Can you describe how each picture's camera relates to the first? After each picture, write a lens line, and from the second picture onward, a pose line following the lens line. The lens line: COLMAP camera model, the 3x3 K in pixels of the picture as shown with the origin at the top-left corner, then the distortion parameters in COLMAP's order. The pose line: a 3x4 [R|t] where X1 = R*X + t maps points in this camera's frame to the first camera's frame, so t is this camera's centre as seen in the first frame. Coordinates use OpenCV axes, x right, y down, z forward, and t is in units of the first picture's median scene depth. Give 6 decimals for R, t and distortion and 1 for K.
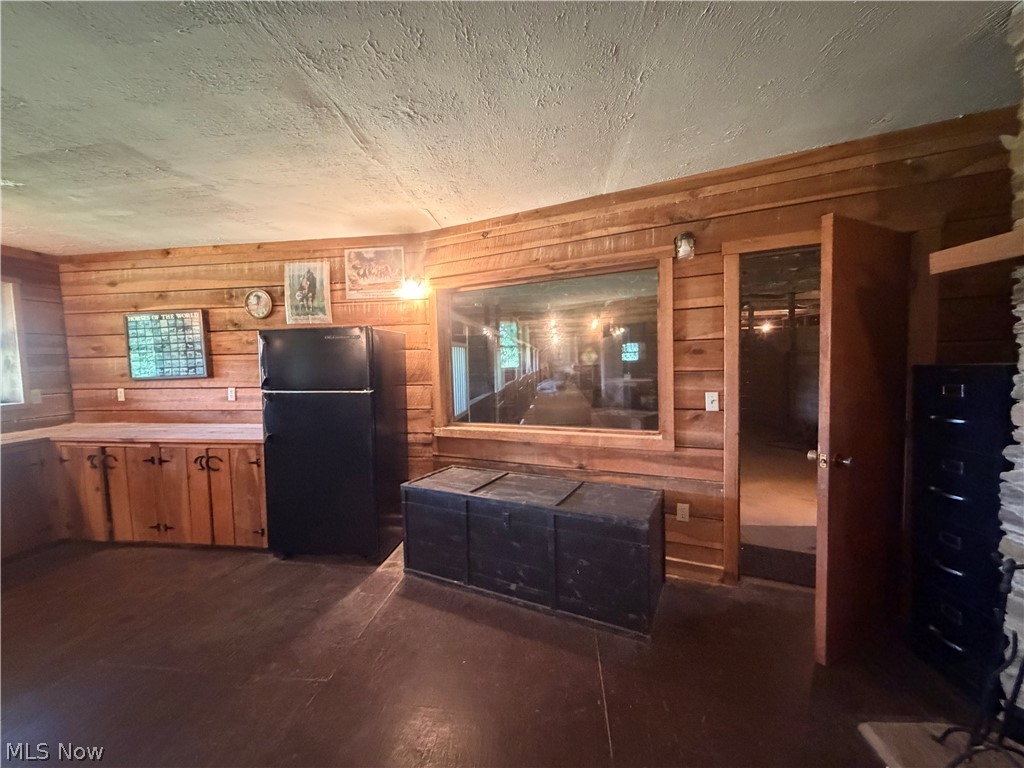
lens RADIAL K [[408.0, 0, 512.0], [0, 408.0, 384.0], [0, 0, 1]] dist [0.000975, 0.000393]
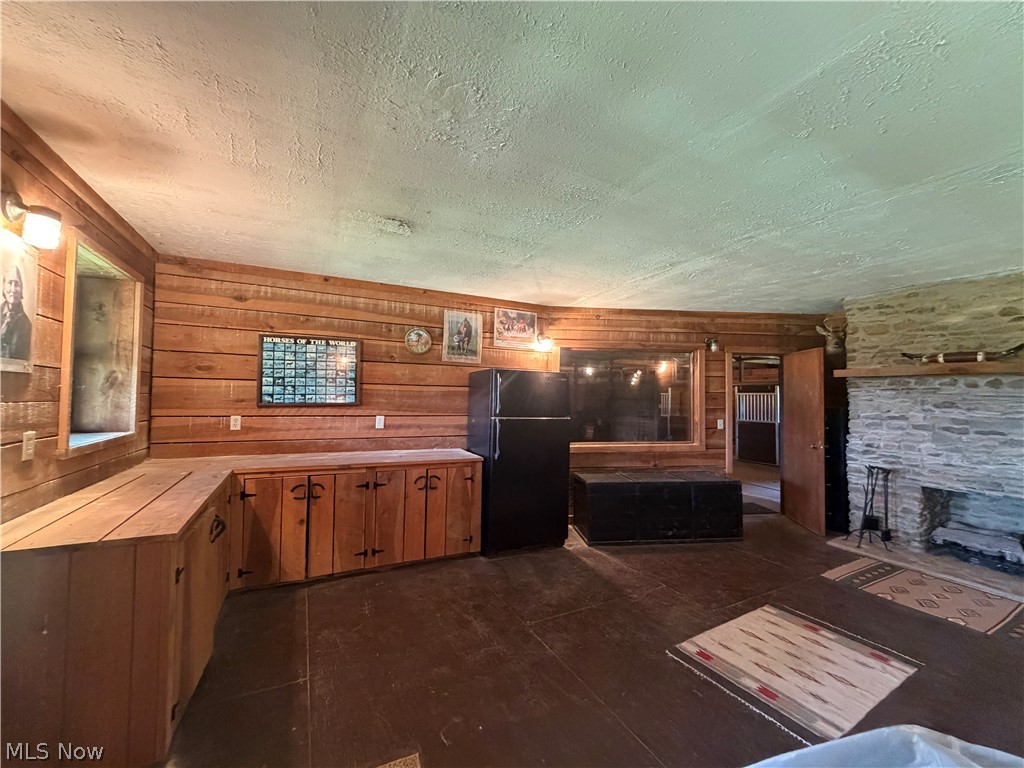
lens RADIAL K [[408.0, 0, 512.0], [0, 408.0, 384.0], [0, 0, 1]] dist [0.000975, 0.000393]
pose [[0.830218, 0.054586, 0.554760, -1.054743], [-0.001484, 0.995407, -0.095723, 0.028854], [-0.557437, 0.078647, 0.826485, -0.059836]]
